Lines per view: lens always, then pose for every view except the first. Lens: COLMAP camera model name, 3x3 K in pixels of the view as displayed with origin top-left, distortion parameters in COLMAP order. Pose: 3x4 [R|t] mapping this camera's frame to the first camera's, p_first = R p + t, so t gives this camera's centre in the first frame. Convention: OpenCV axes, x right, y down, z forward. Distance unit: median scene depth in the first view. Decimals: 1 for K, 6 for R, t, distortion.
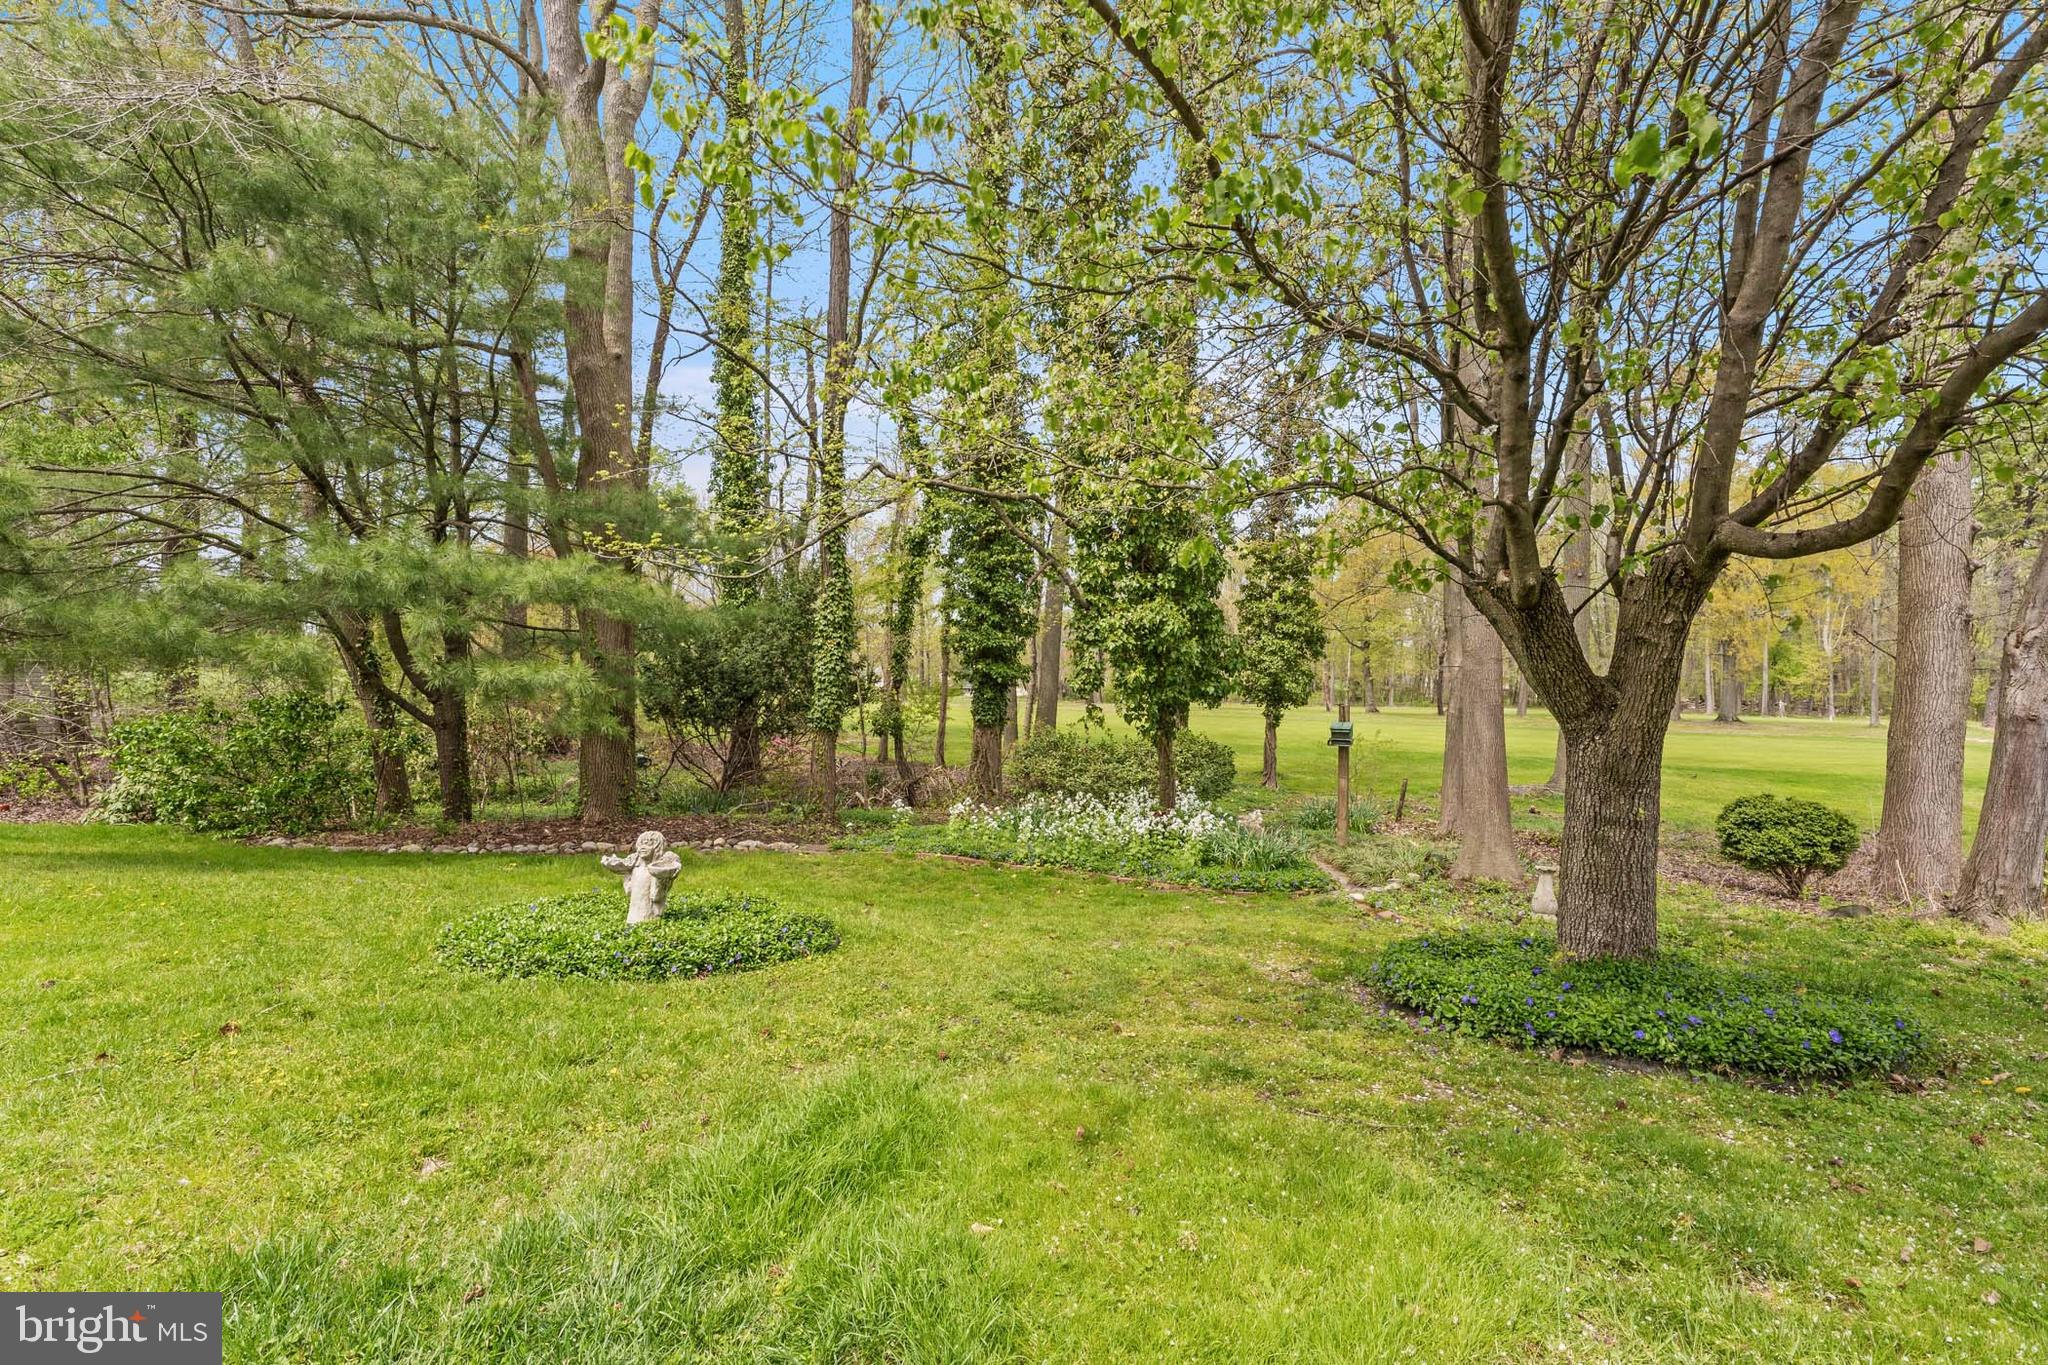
lens RADIAL K [[924.7, 0, 1023.8], [0, 924.7, 671.5], [0, 0, 1]] dist [0.002587, 0.000071]
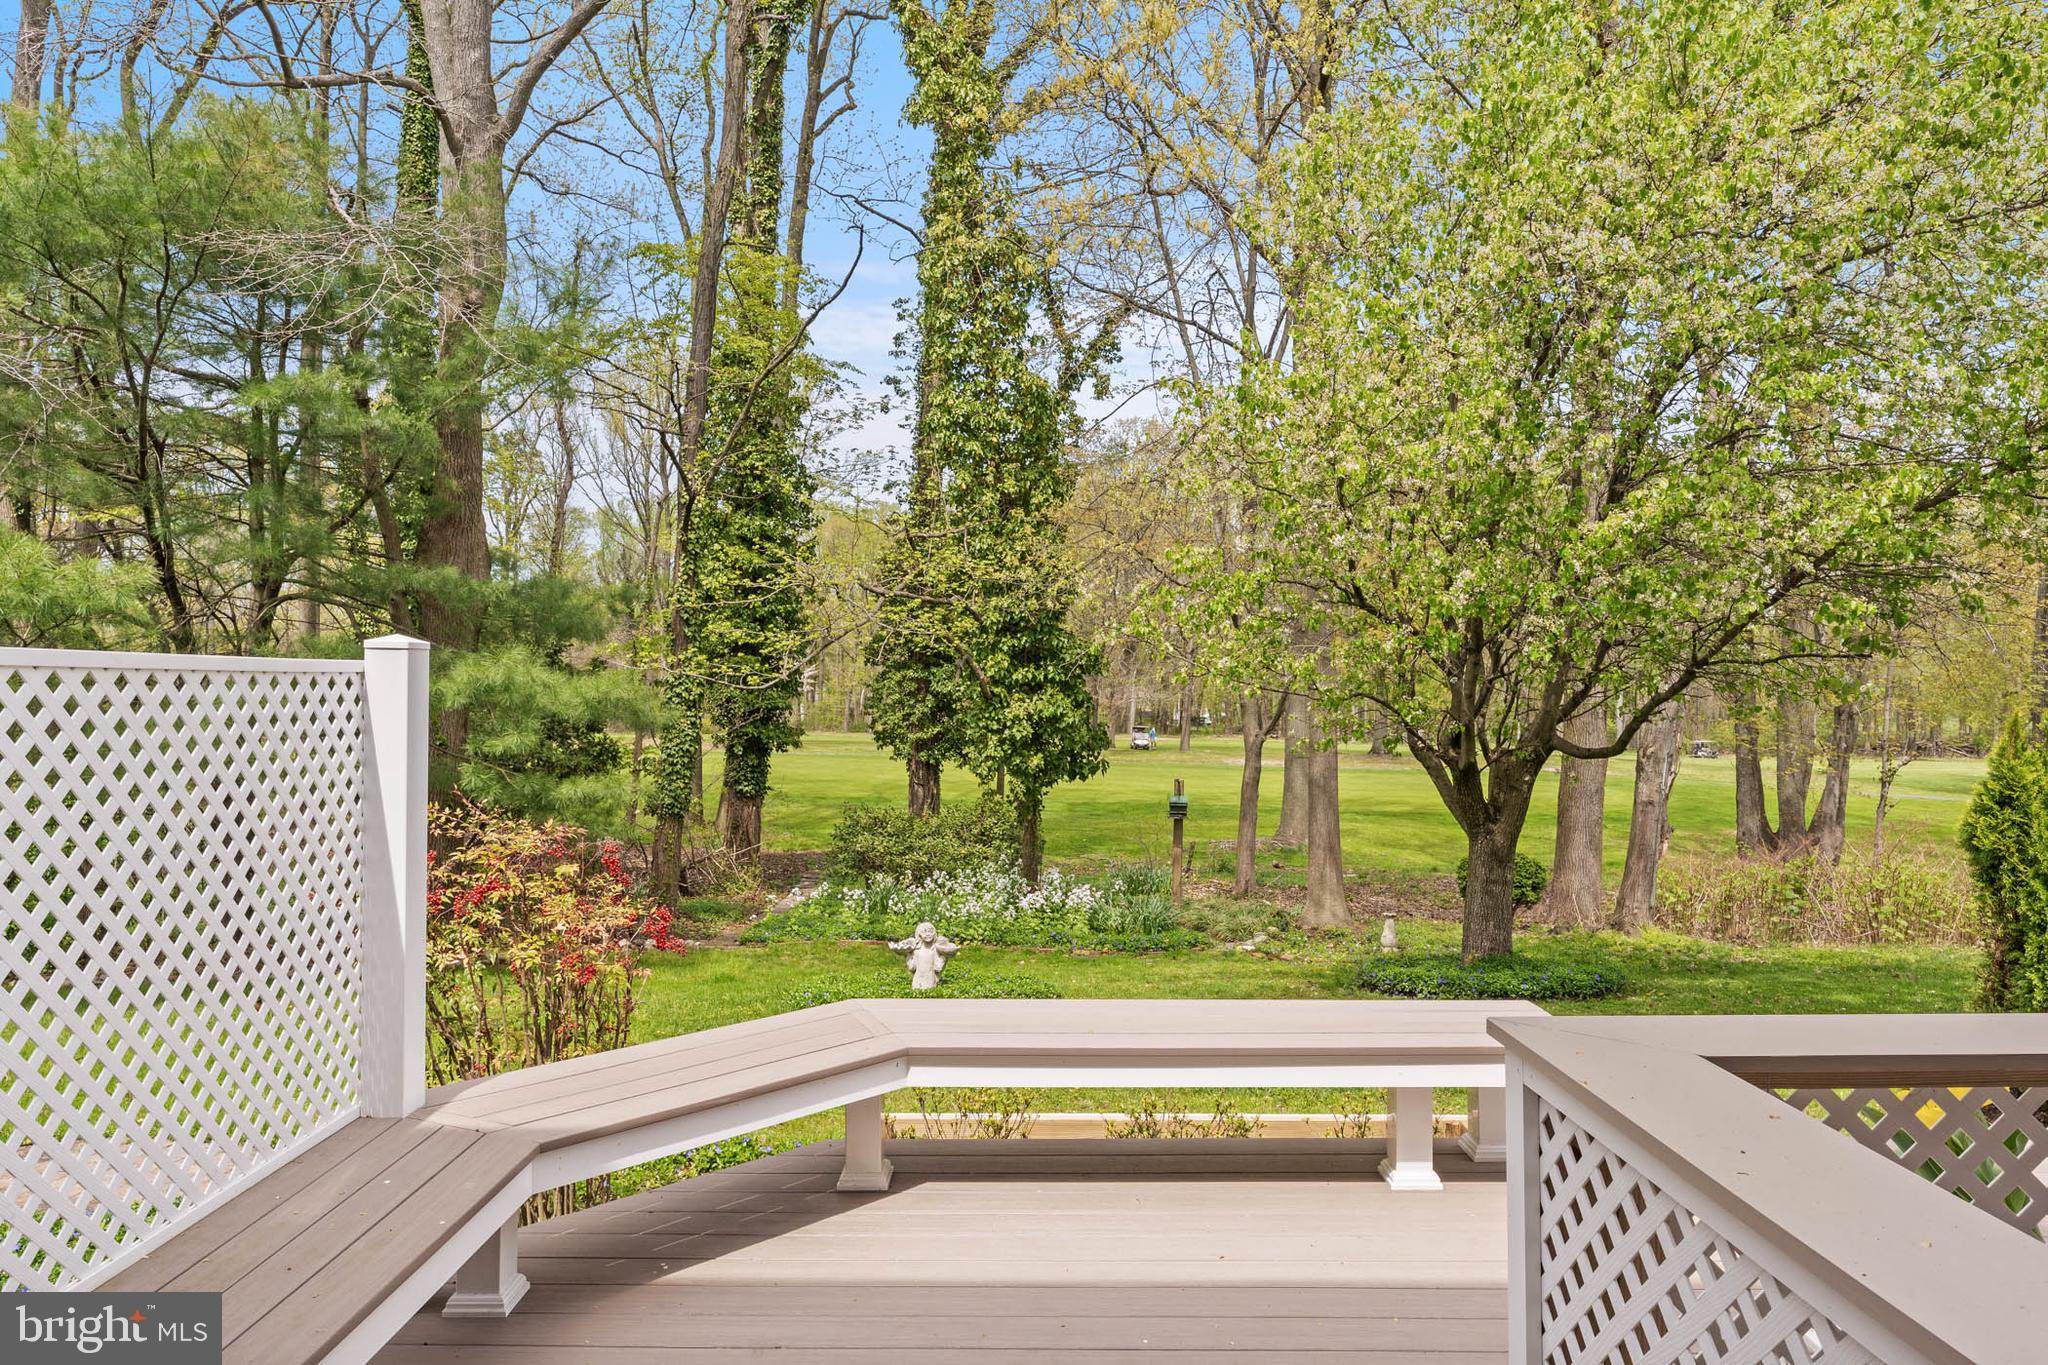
lens RADIAL K [[1299.3, 0, 1029.0], [0, 1299.3, 693.5], [0, 0, 1]] dist [0.002909, -0.001366]
pose [[0.919496, 0.007286, 0.393031, -0.483648], [-0.011526, 0.999898, 0.008428, -0.088864], [-0.392929, -0.012279, 0.919487, -0.396393]]
